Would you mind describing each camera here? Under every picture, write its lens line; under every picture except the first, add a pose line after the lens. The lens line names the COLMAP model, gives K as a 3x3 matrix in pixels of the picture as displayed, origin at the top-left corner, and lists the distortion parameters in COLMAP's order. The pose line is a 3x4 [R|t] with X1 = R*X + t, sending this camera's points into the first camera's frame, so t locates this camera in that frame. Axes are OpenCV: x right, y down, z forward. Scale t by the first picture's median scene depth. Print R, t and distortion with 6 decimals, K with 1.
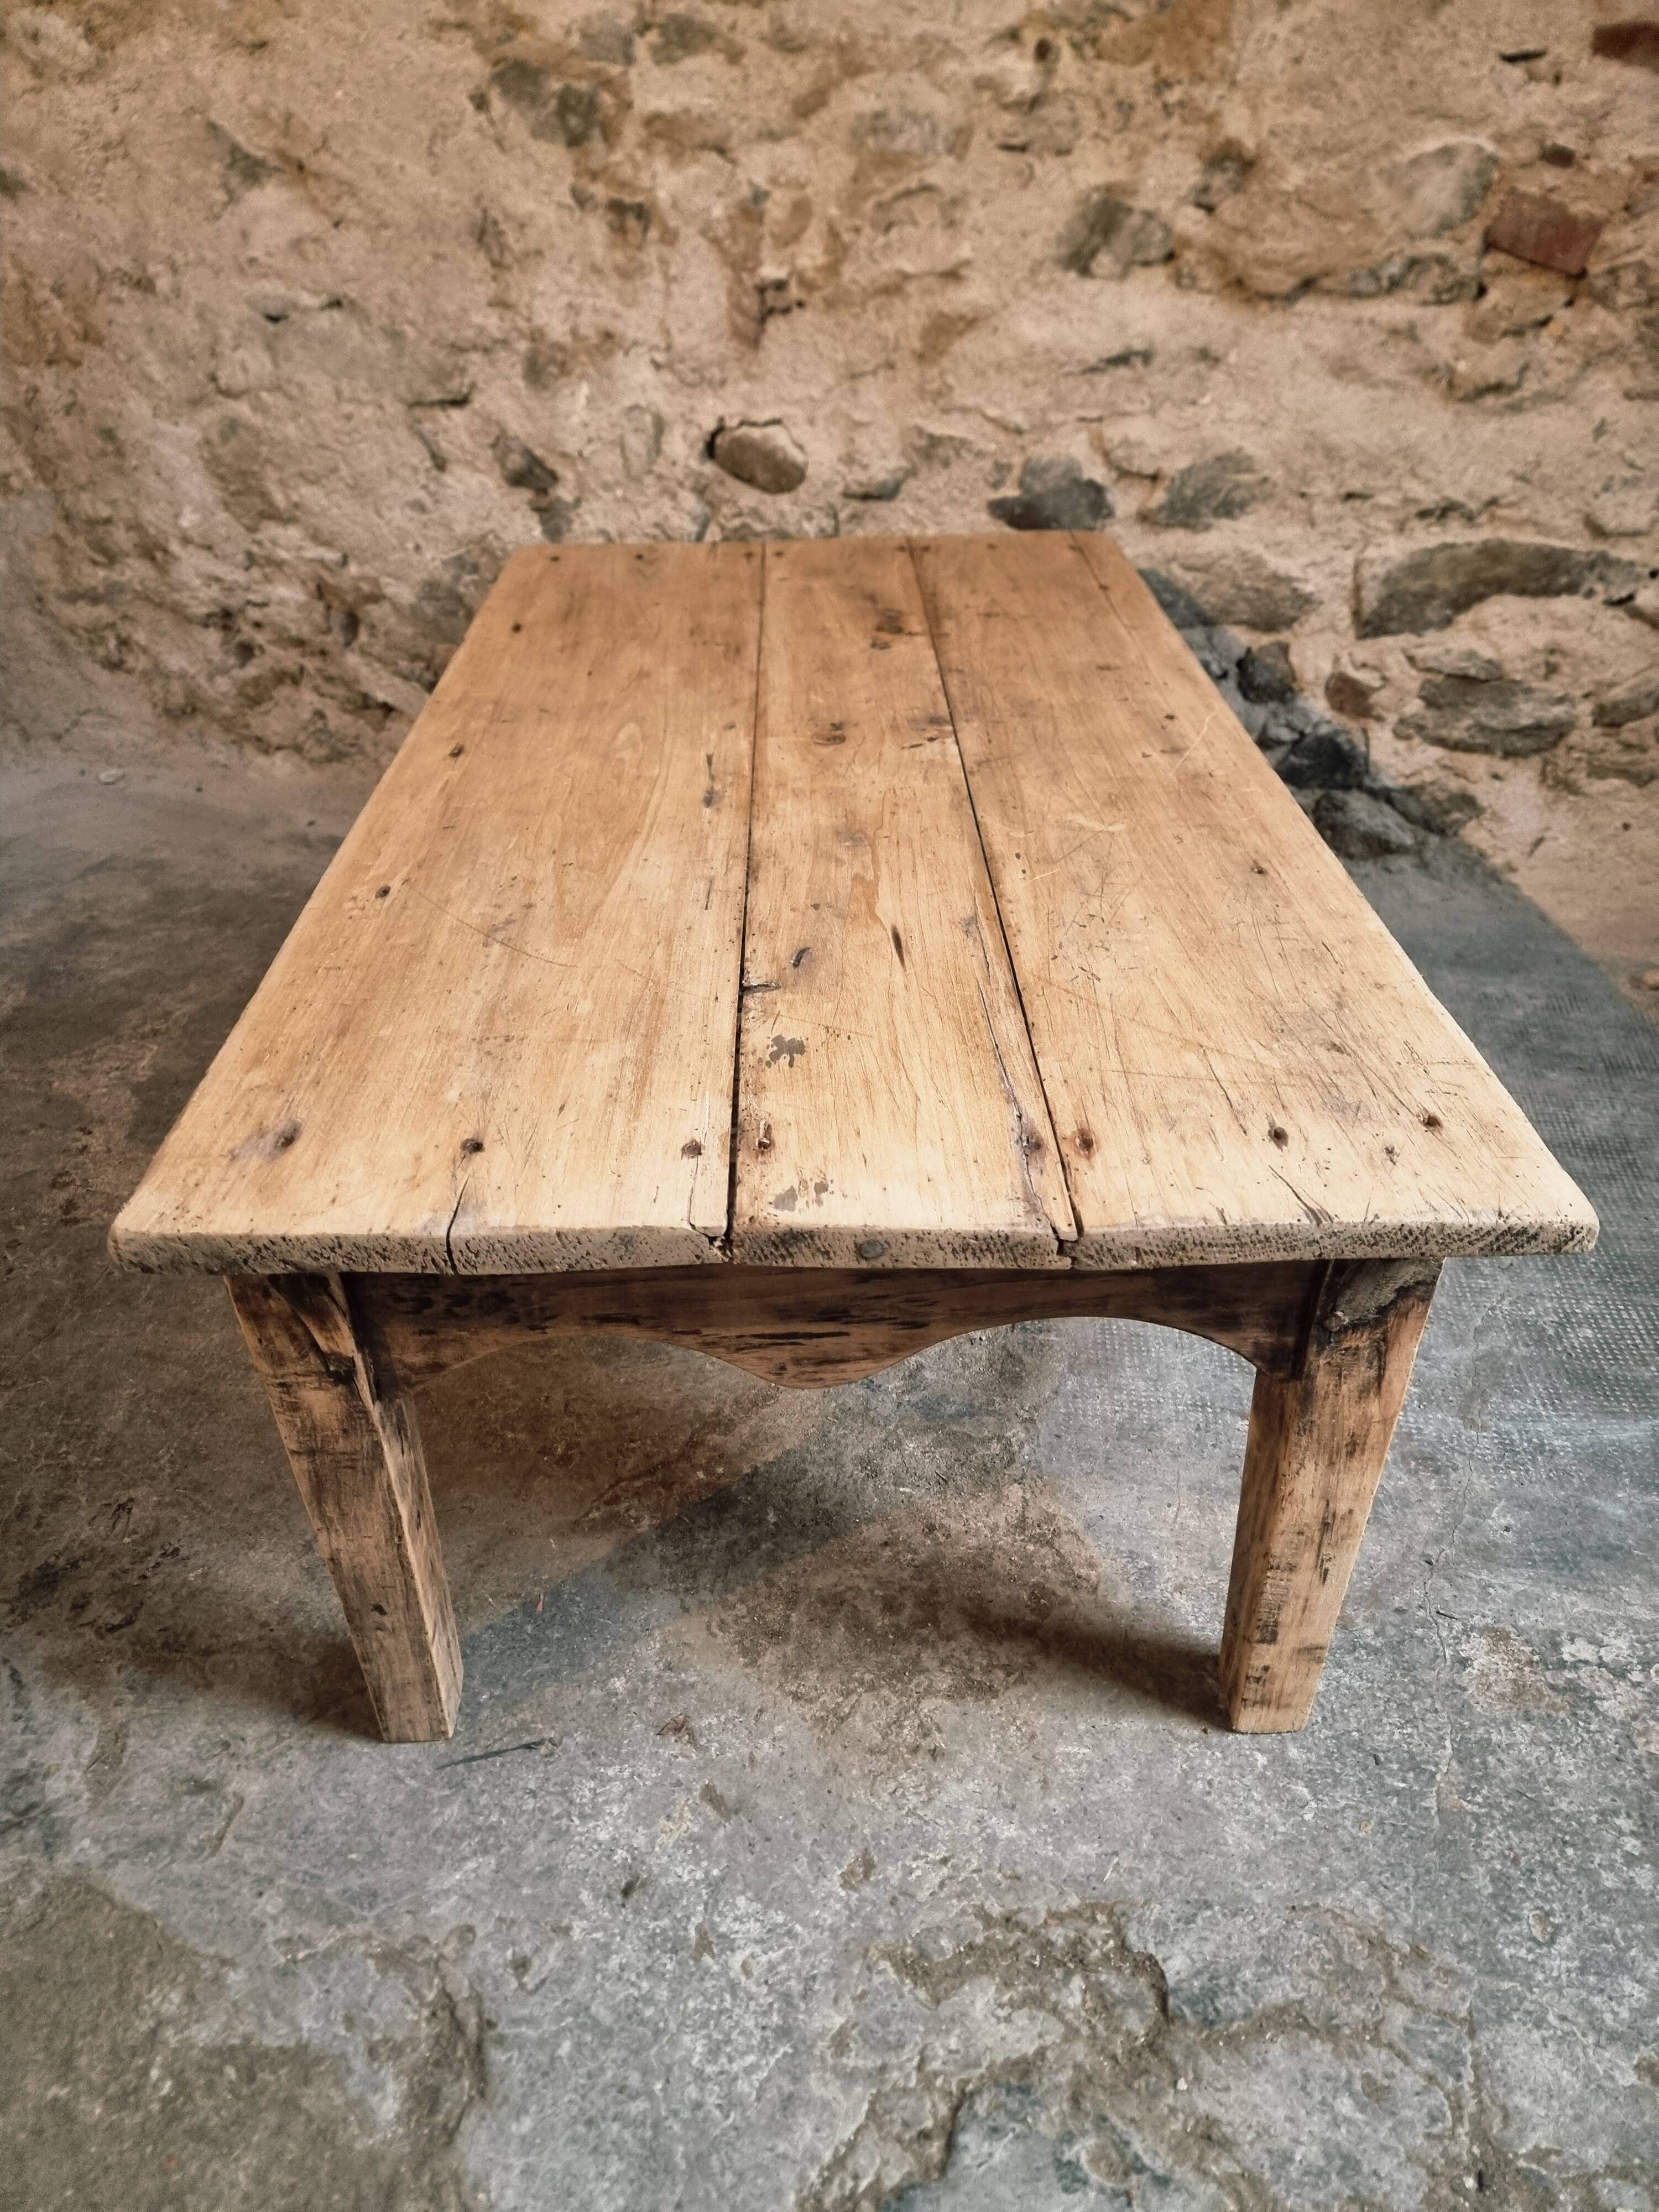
lens RADIAL K [[1551.9, 0, 819.7], [0, 1551.9, 1132.7], [0, 0, 1]] dist [0.053857, -0.050648]
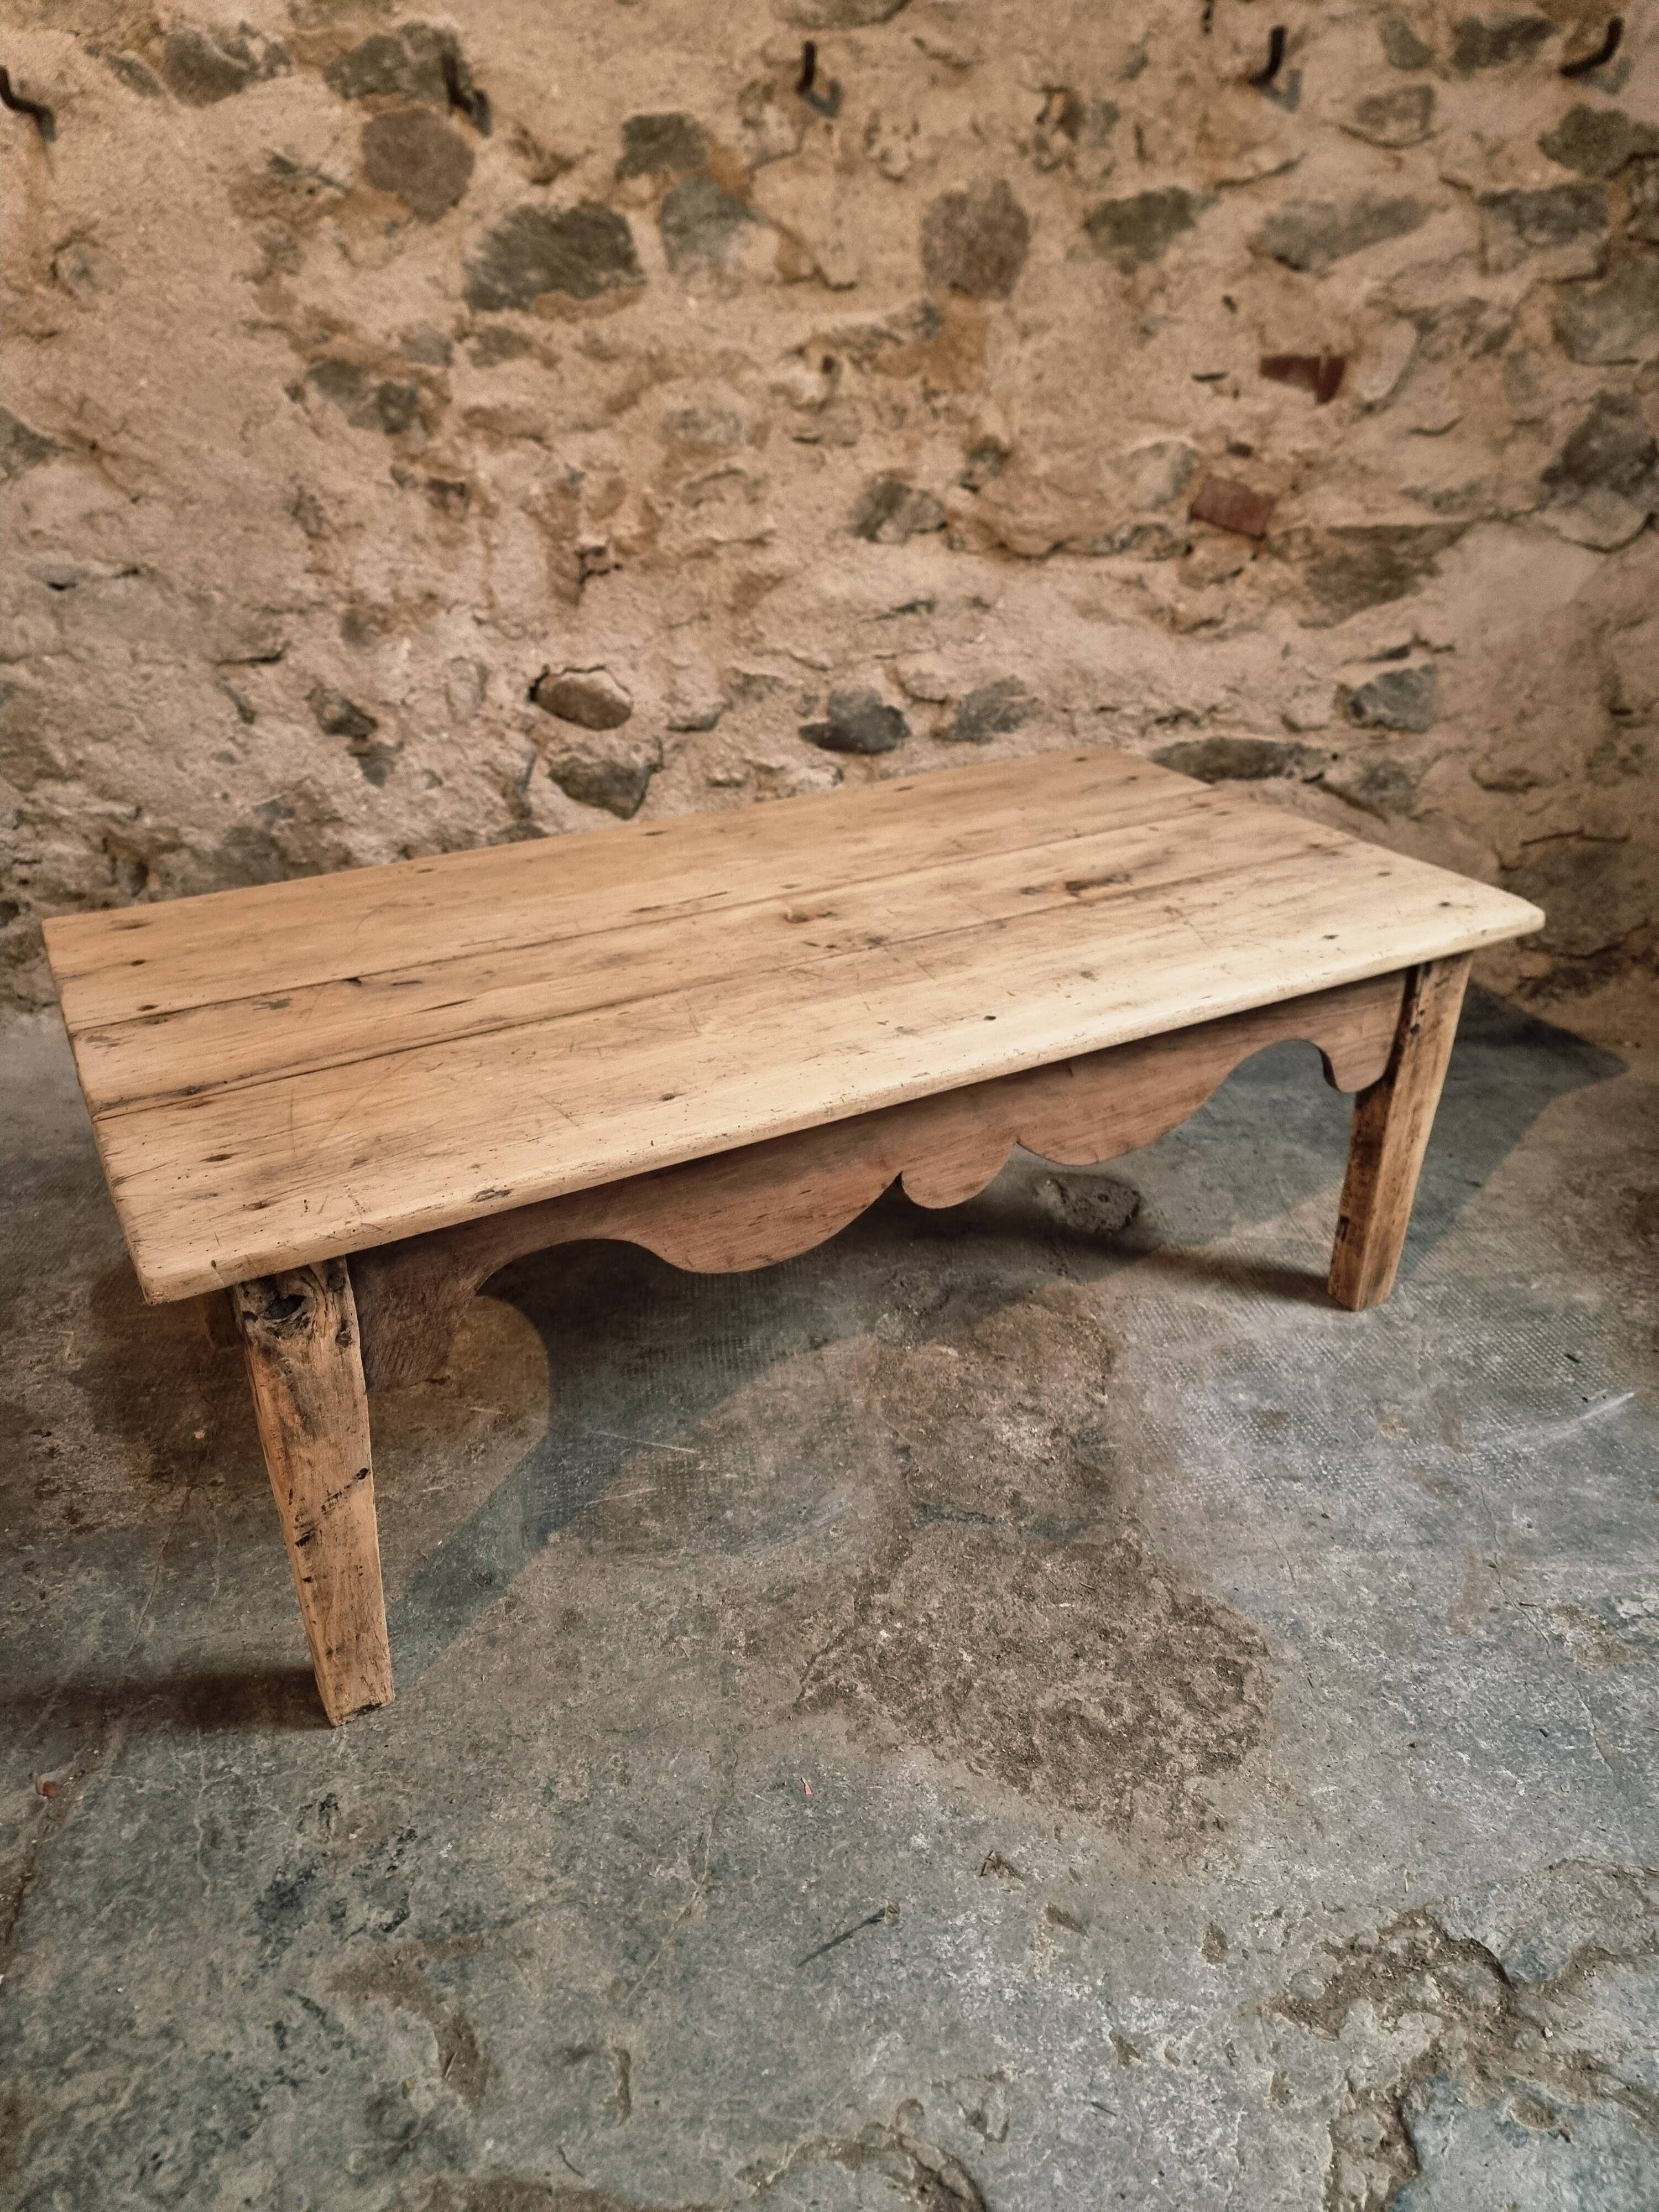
lens RADIAL K [[1549.7, 0, 802.8], [0, 1549.7, 1100.5], [0, 0, 1]] dist [0.060545, -0.059627]
pose [[0.947227, -0.125218, 0.295095, -0.273657], [0.160678, 0.982024, -0.099056, -0.028322], [-0.277387, 0.141244, 0.950319, -0.033749]]
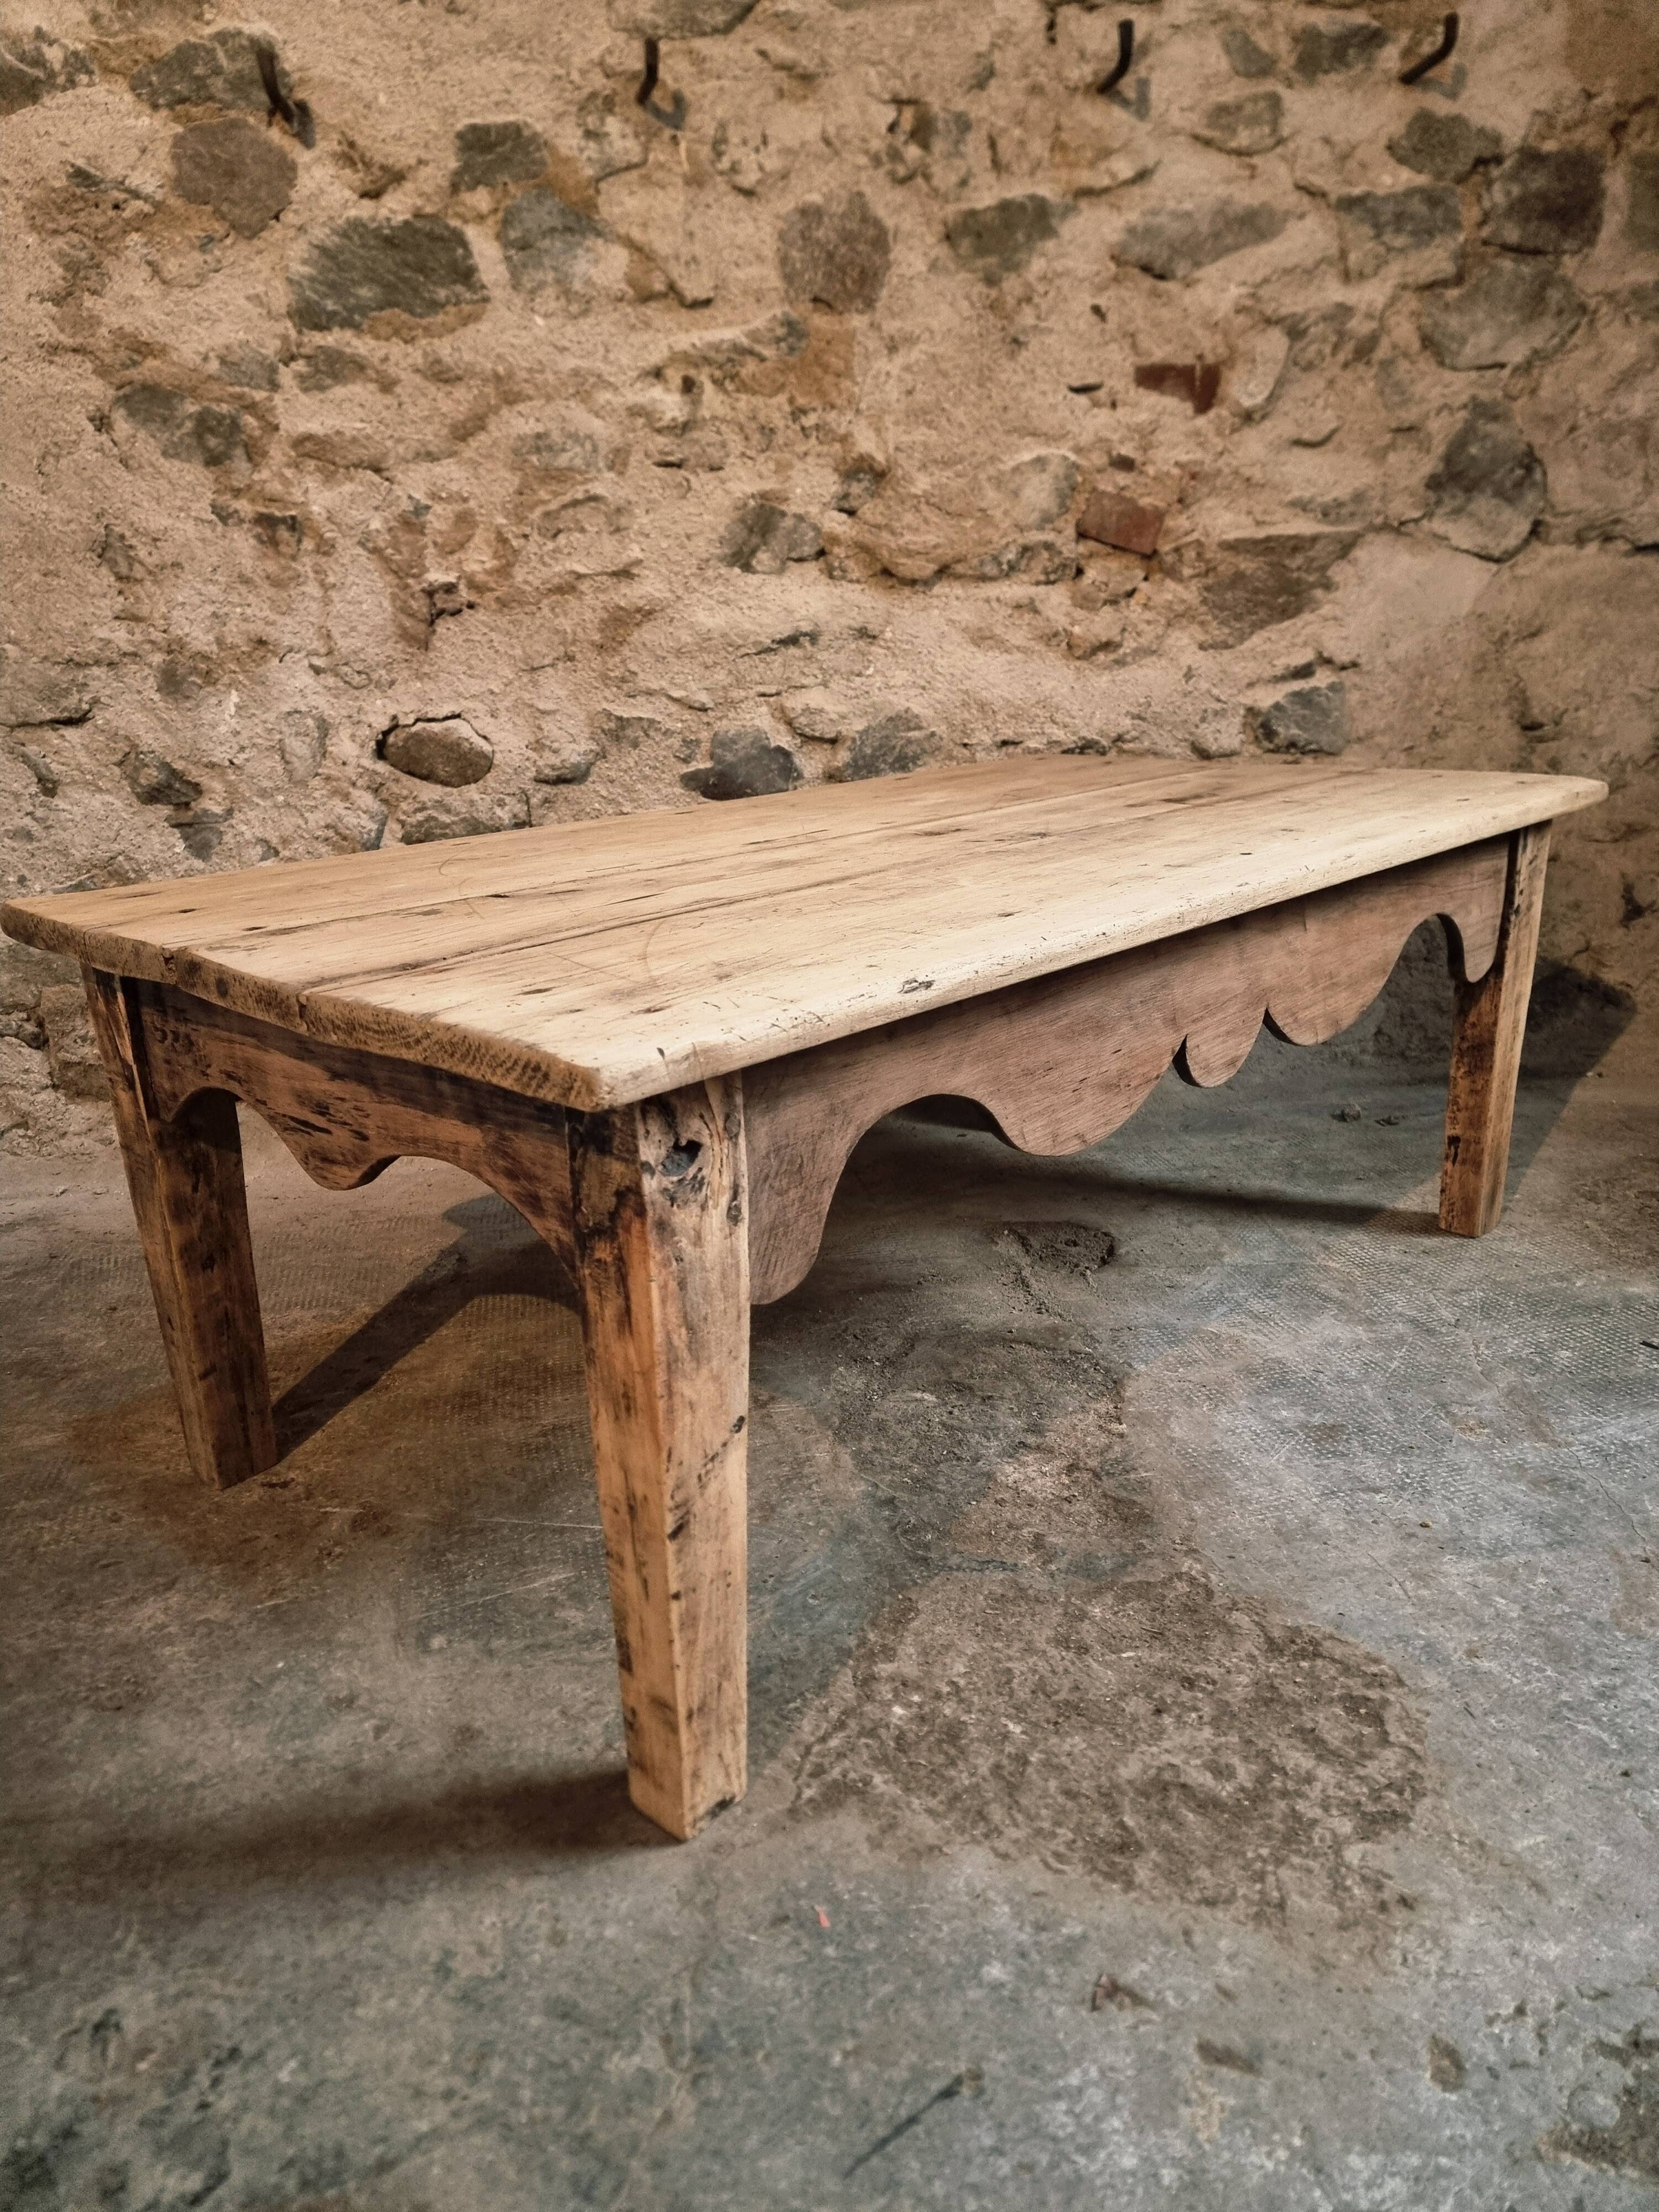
lens RADIAL K [[1540.0, 0, 805.9], [0, 1540.0, 1097.9], [0, 0, 1]] dist [0.069838, -0.063794]
pose [[0.908112, -0.129034, 0.398351, -0.268972], [0.245087, 0.935144, -0.255809, 0.082891], [-0.339507, 0.329934, 0.880840, 0.153873]]
